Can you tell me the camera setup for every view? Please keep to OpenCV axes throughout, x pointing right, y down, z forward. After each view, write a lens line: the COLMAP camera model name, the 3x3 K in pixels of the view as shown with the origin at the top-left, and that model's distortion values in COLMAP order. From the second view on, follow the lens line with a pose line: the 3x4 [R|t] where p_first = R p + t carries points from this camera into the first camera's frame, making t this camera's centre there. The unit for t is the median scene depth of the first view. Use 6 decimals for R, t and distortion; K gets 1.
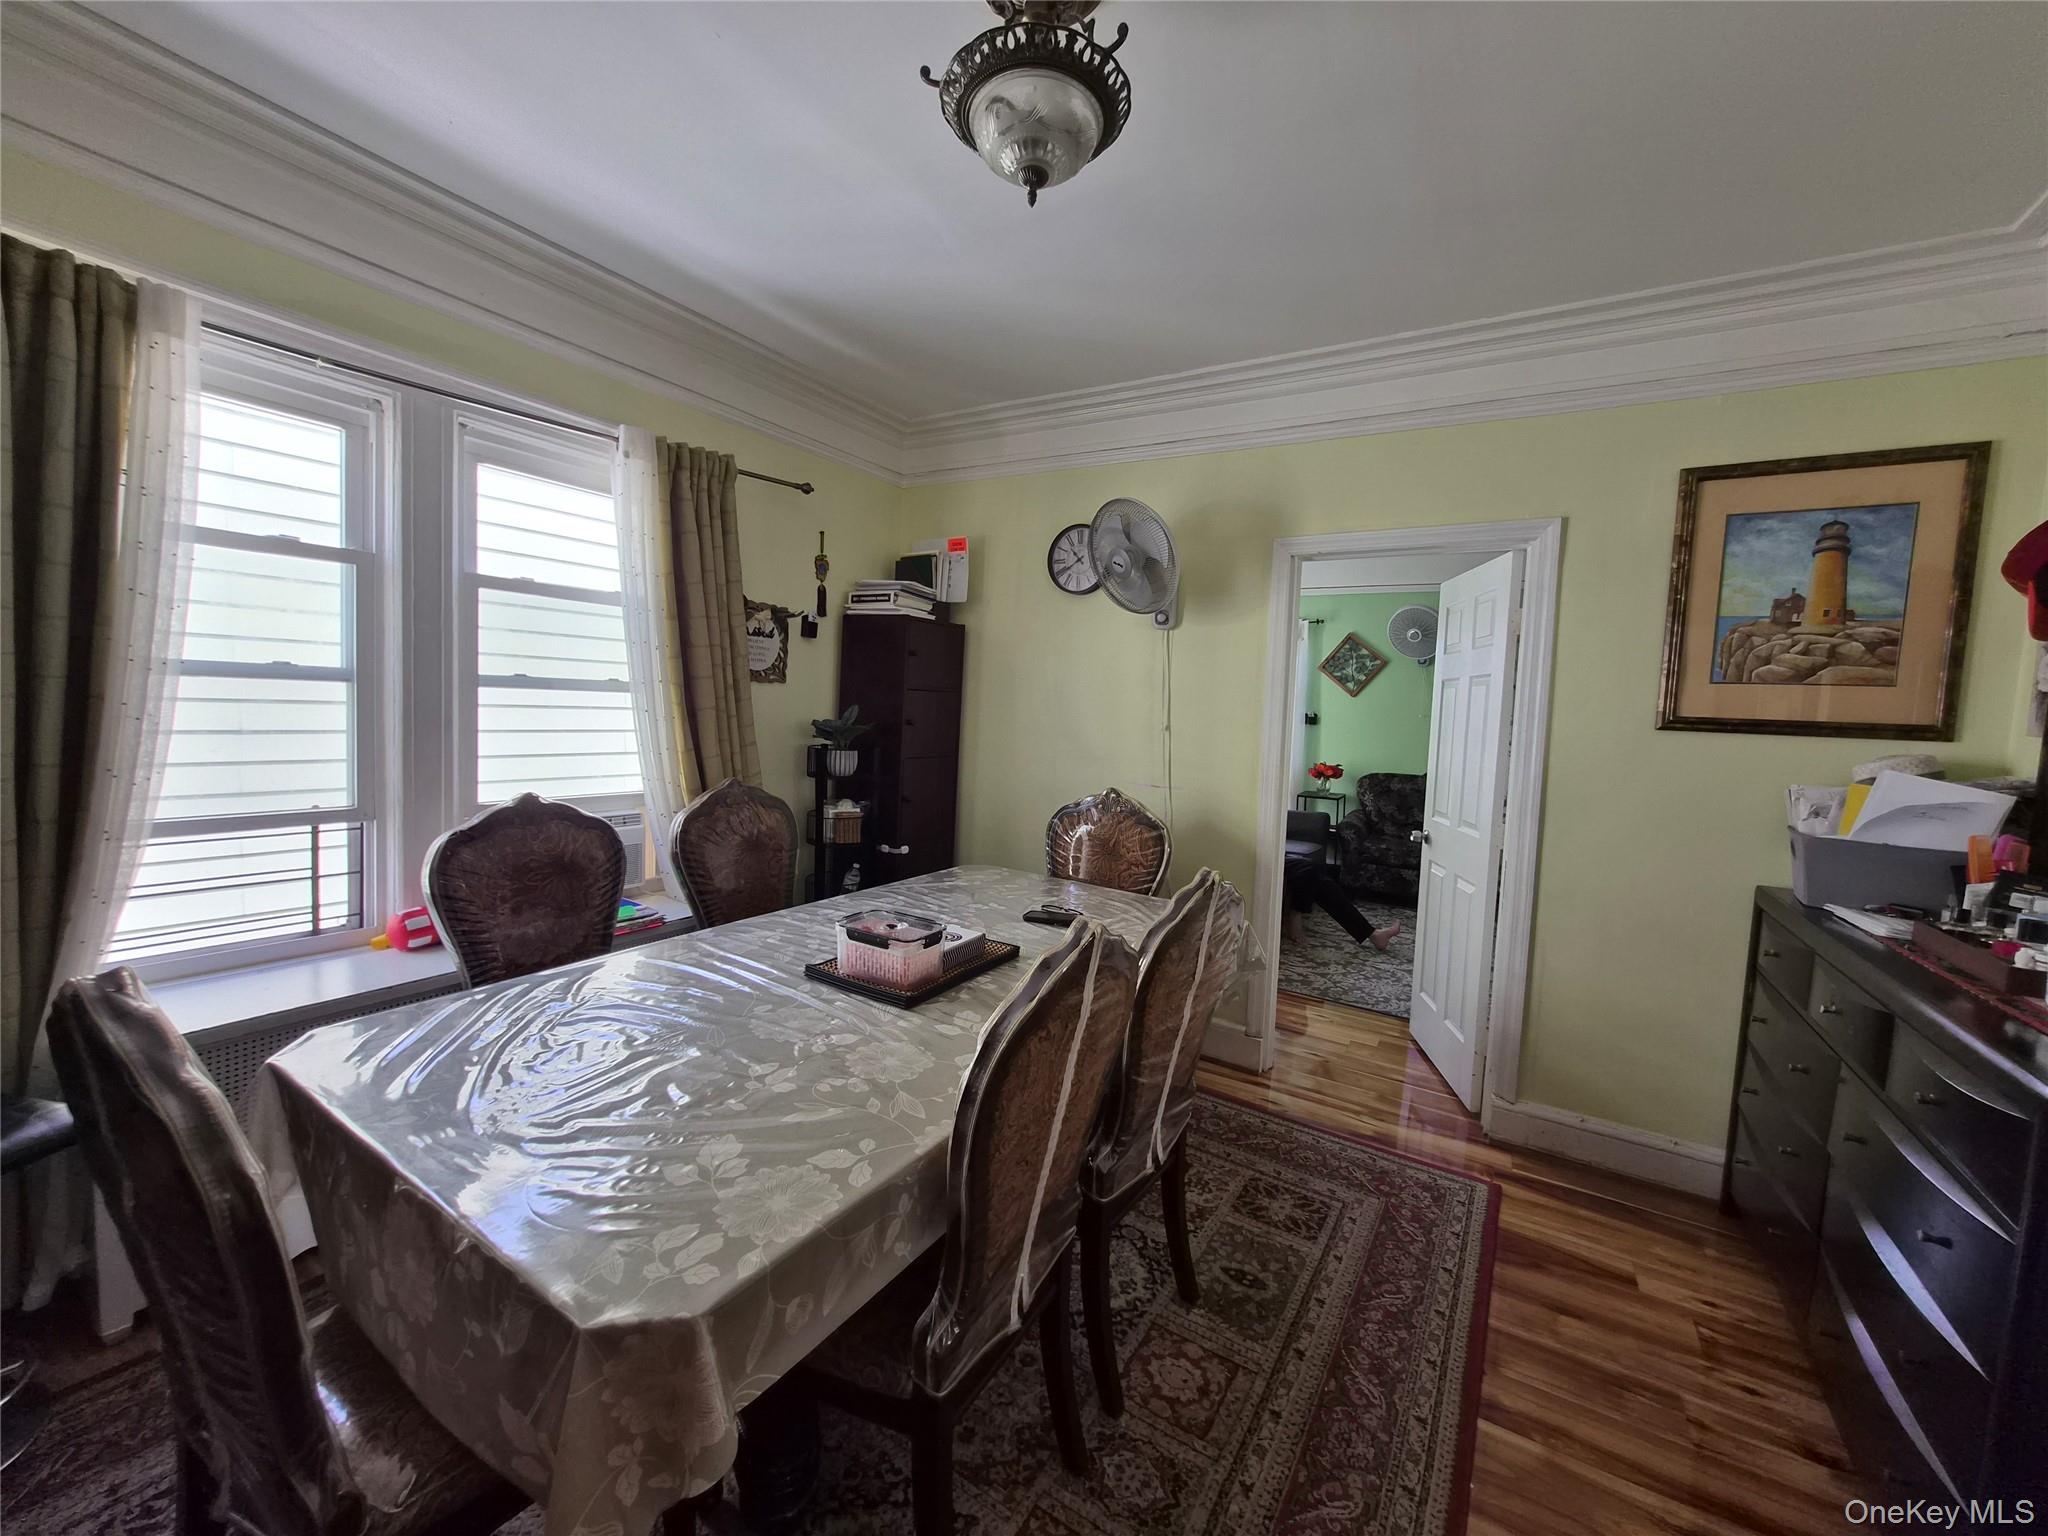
lens RADIAL K [[799.9, 0, 1021.0], [0, 799.9, 758.4], [0, 0, 1]] dist [0.002985, 0.000319]
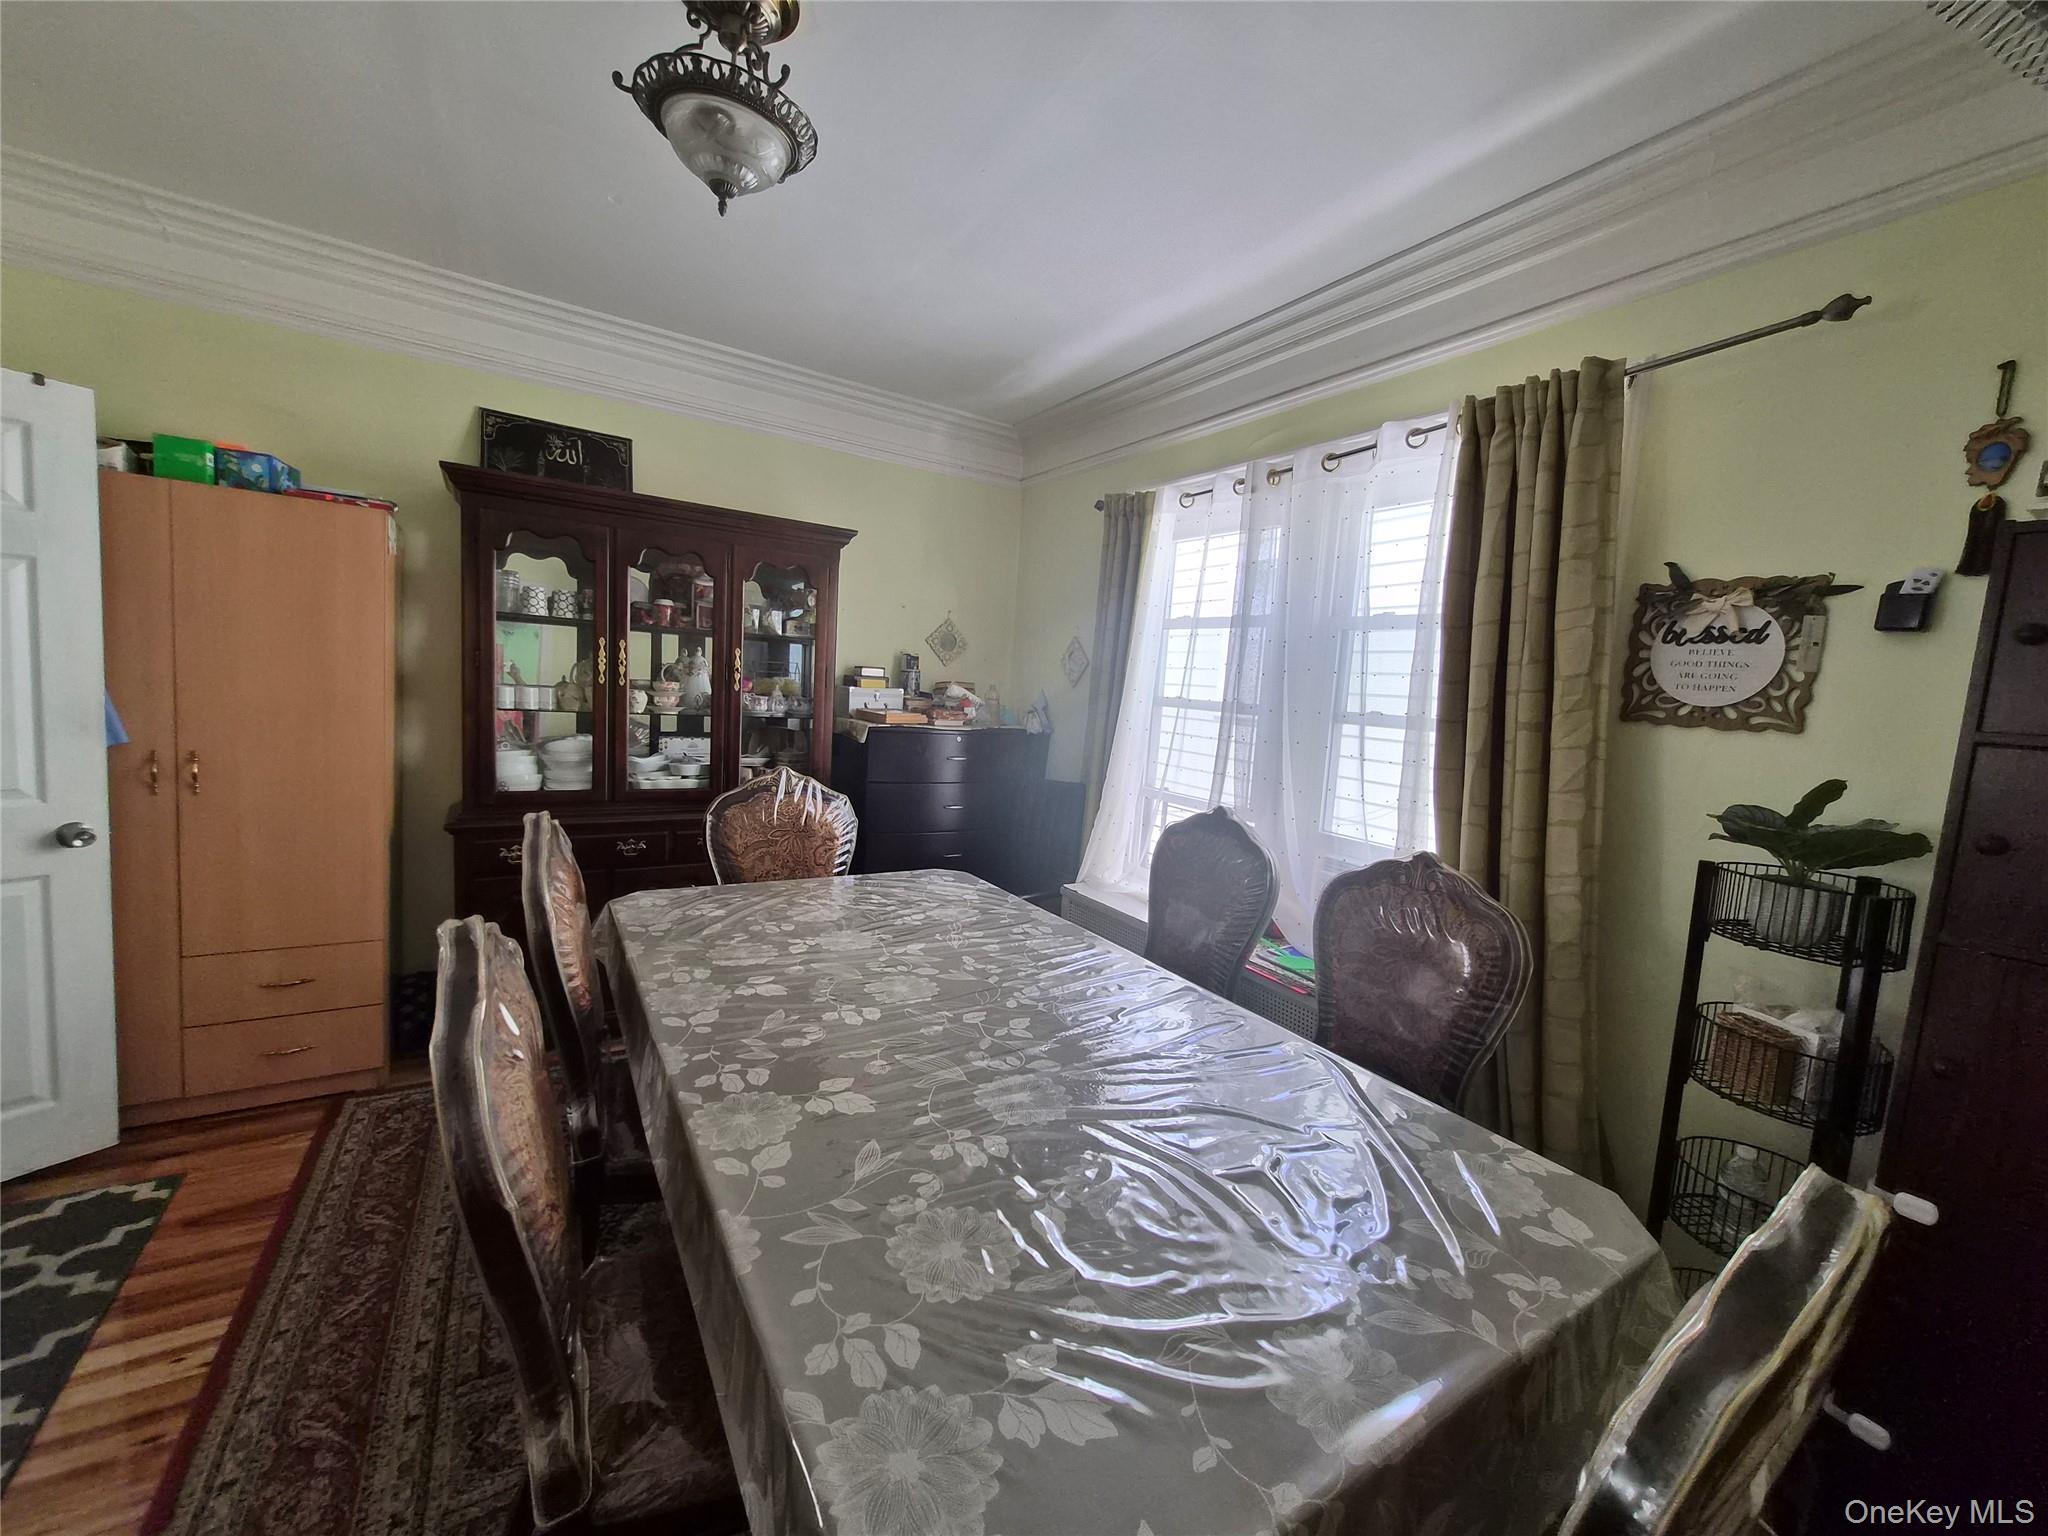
lens RADIAL K [[799.9, 0, 1021.0], [0, 799.9, 758.4], [0, 0, 1]] dist [0.002985, 0.000319]
pose [[-0.429370, 0.006708, -0.903104, 0.465732], [-0.159840, 0.983622, 0.083300, -0.062777], [0.888872, 0.180119, -0.421265, 1.095790]]
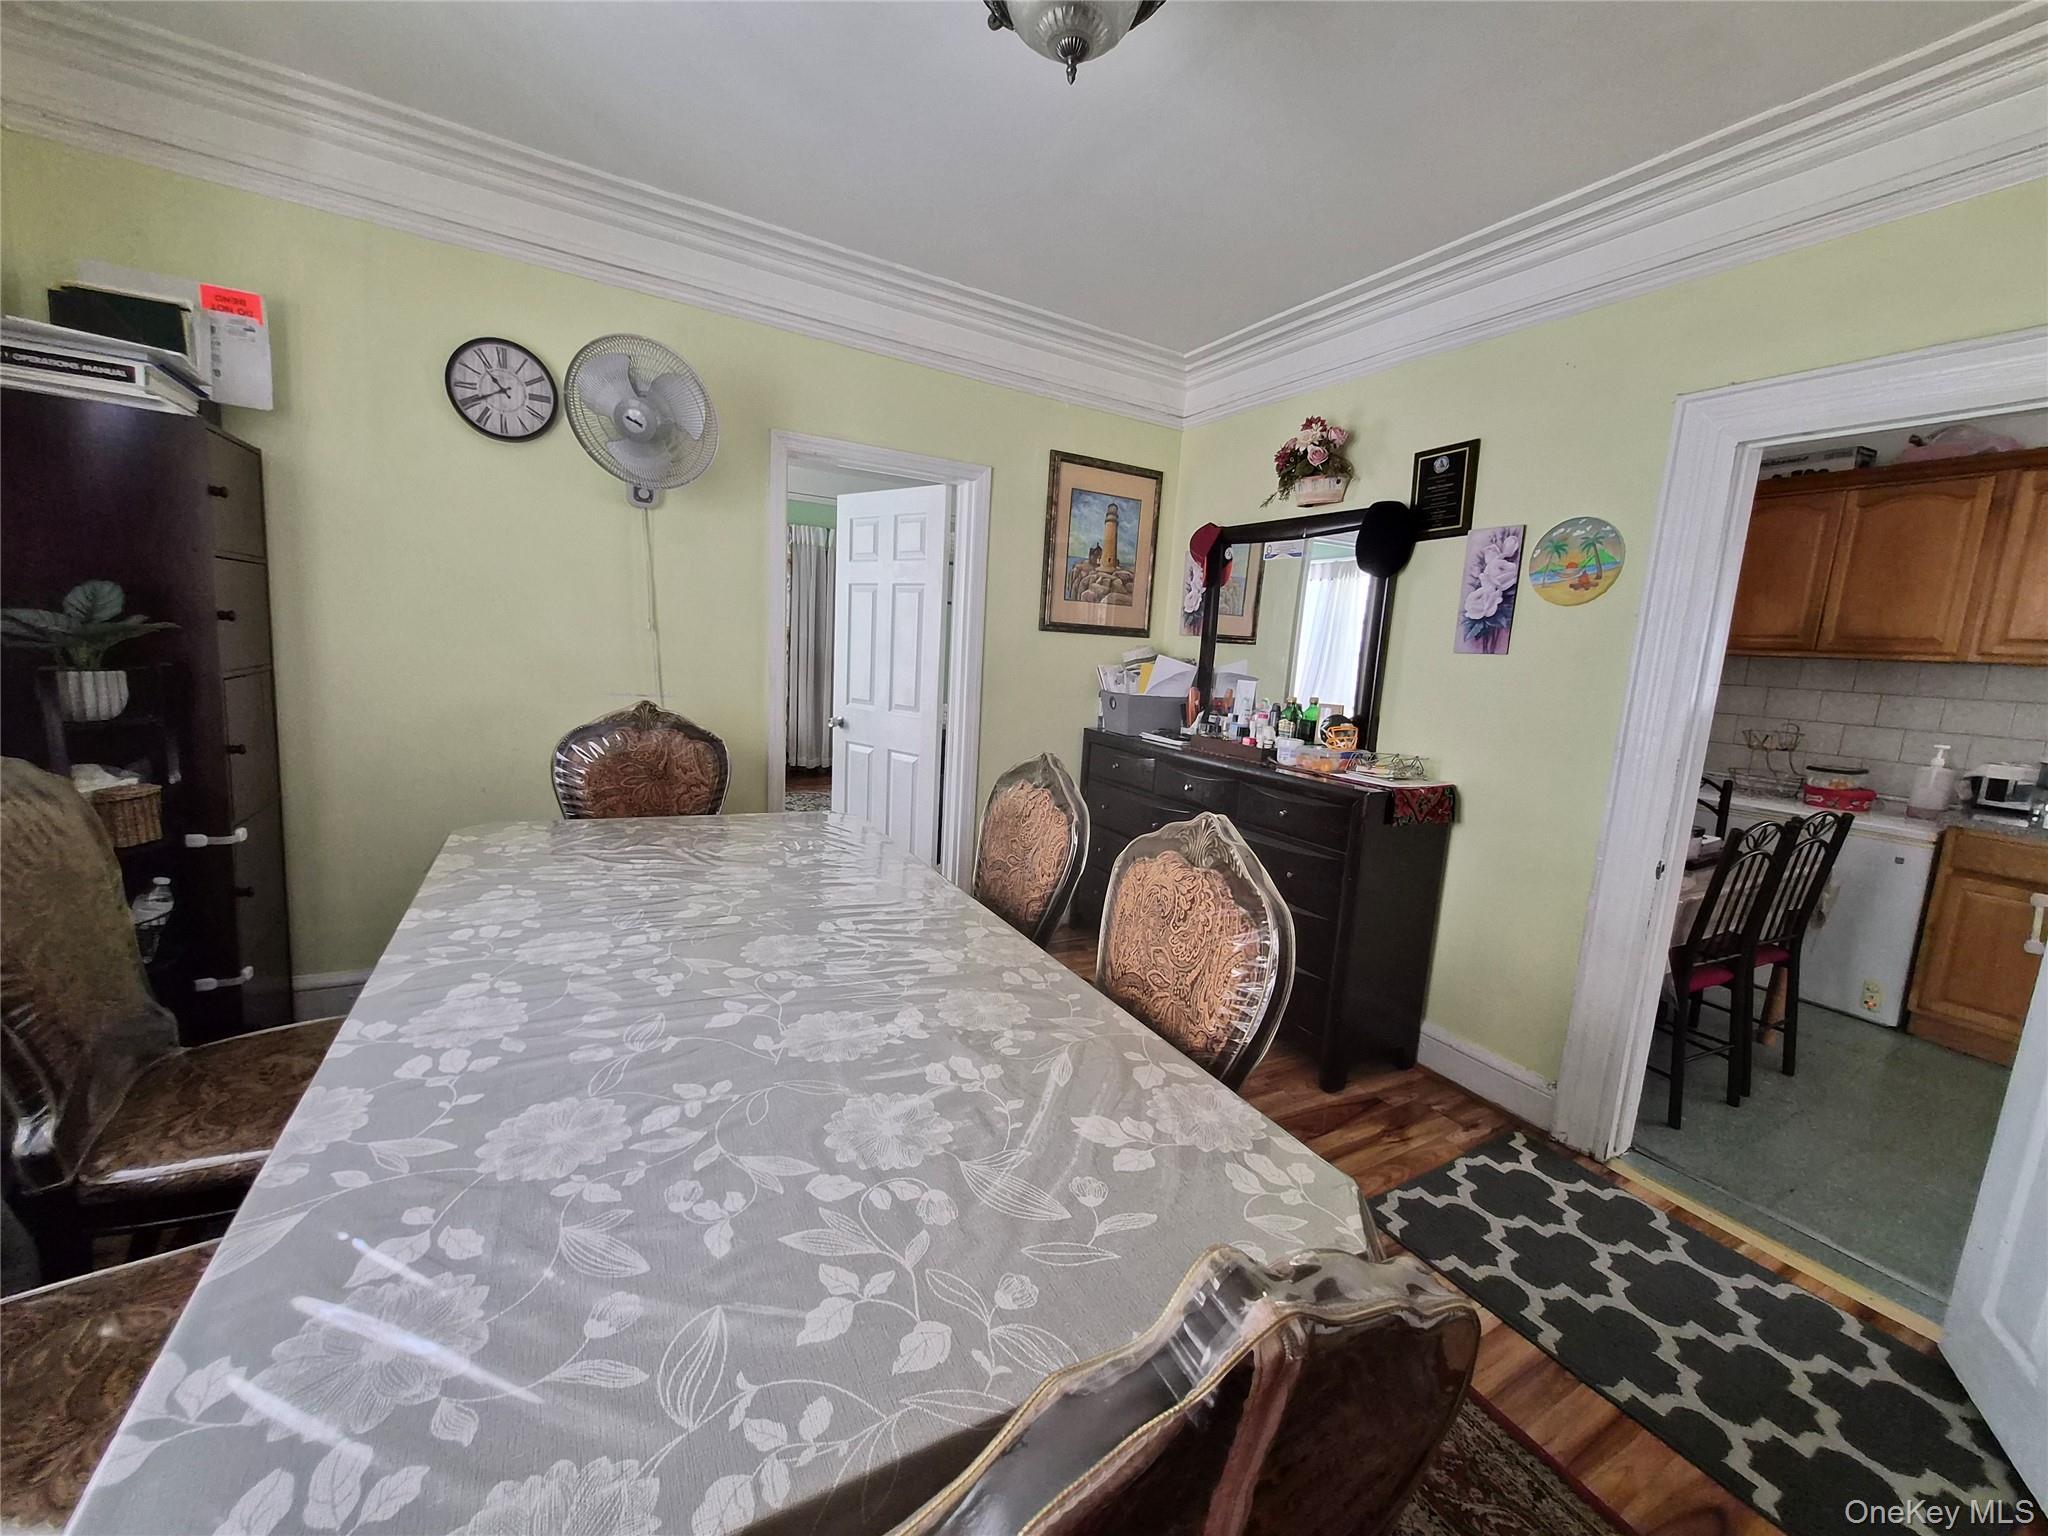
lens RADIAL K [[799.9, 0, 1021.0], [0, 799.9, 758.4], [0, 0, 1]] dist [0.002985, 0.000319]
pose [[0.484211, -0.142789, 0.863221, -0.524916], [0.020383, 0.988167, 0.152023, -0.027628], [-0.874714, -0.056016, 0.481392, 0.310607]]
